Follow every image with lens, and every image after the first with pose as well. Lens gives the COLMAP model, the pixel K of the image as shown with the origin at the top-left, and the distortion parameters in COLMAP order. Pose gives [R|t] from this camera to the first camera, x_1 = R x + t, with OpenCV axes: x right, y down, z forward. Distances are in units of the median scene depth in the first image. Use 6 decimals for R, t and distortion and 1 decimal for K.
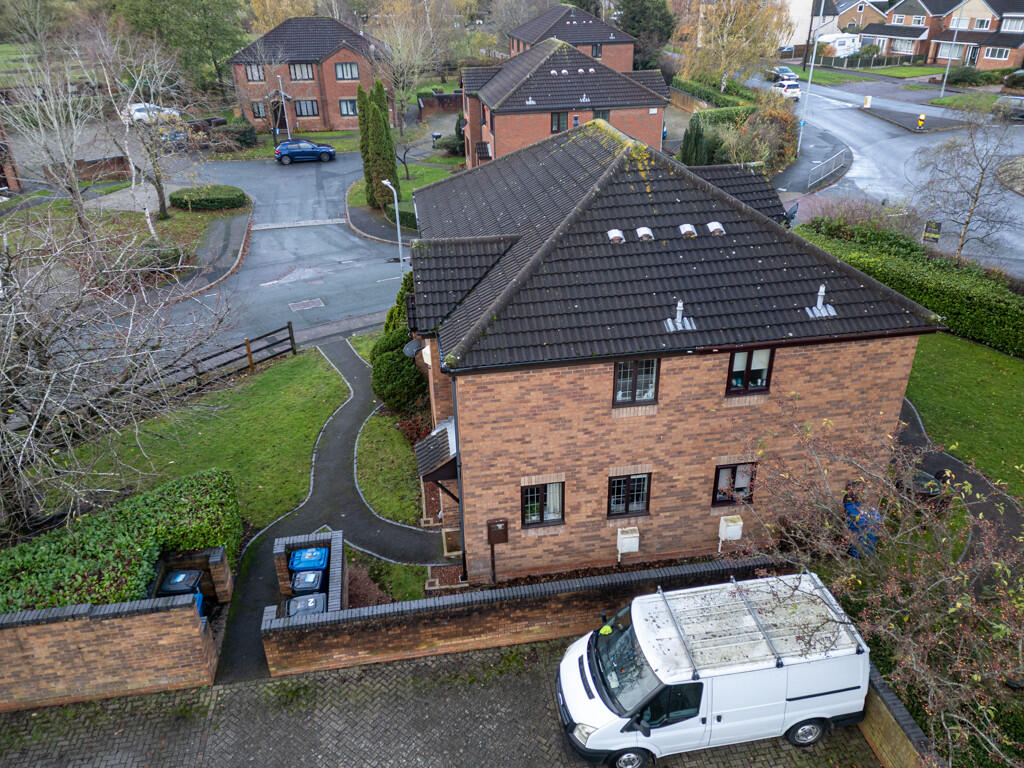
lens RADIAL K [[756.6, 0, 515.9], [0, 756.6, 370.9], [0, 0, 1]] dist [0.067043, -0.048402]
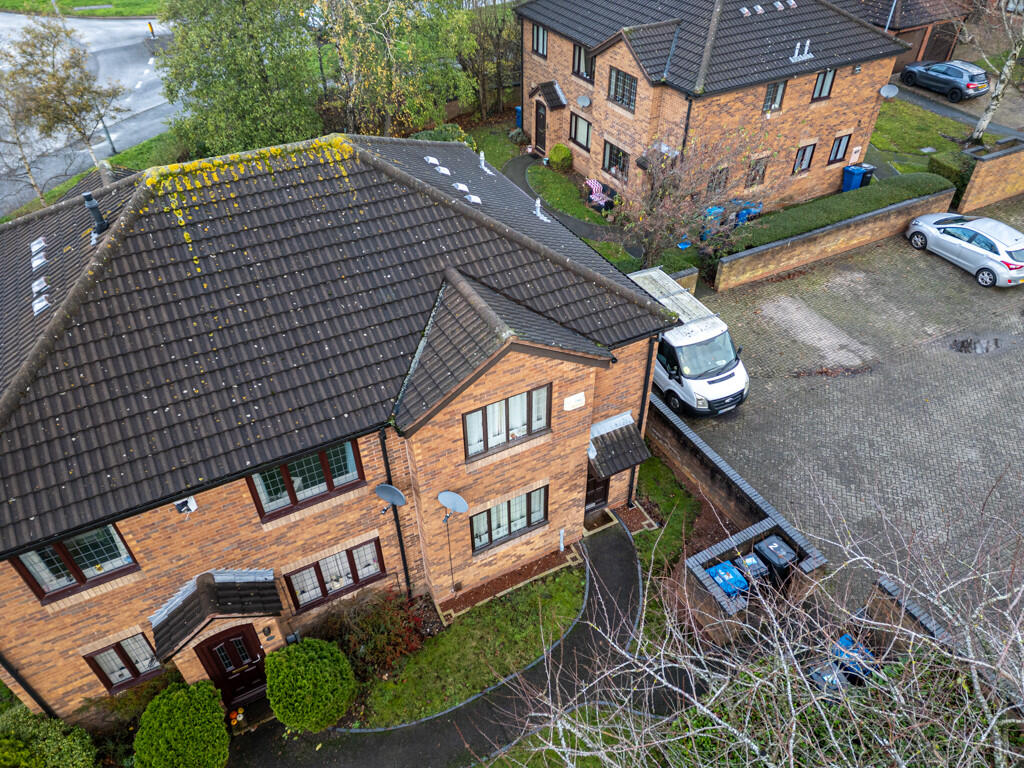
lens RADIAL K [[707.7, 0, 514.3], [0, 707.7, 385.6], [0, 0, 1]] dist [0.068996, -0.054912]
pose [[-0.319014, -0.598312, 0.735019, -0.272017], [0.449161, 0.587470, 0.673151, -0.244599], [-0.834557, 0.544886, 0.081327, 0.391049]]
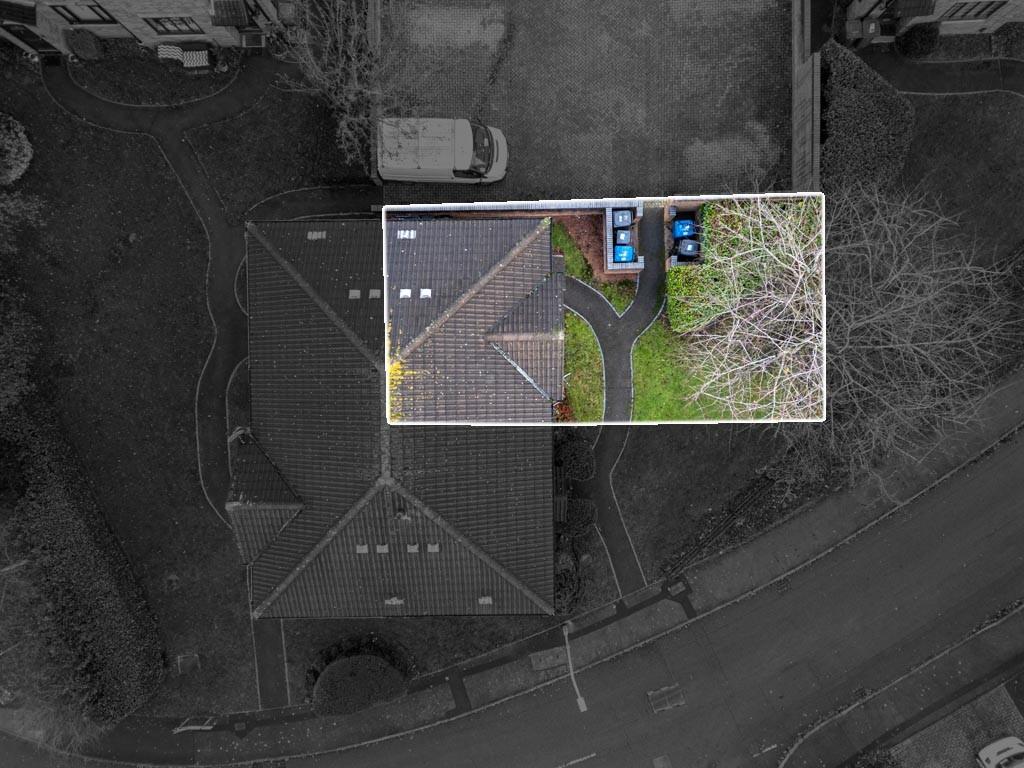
lens RADIAL K [[707.7, 0, 514.3], [0, 707.7, 385.6], [0, 0, 1]] dist [0.068996, -0.054912]
pose [[-0.988535, -0.147362, 0.032917, -0.041722], [0.097793, -0.458737, 0.883174, -0.563026], [-0.115047, 0.876267, 0.467889, 0.191404]]
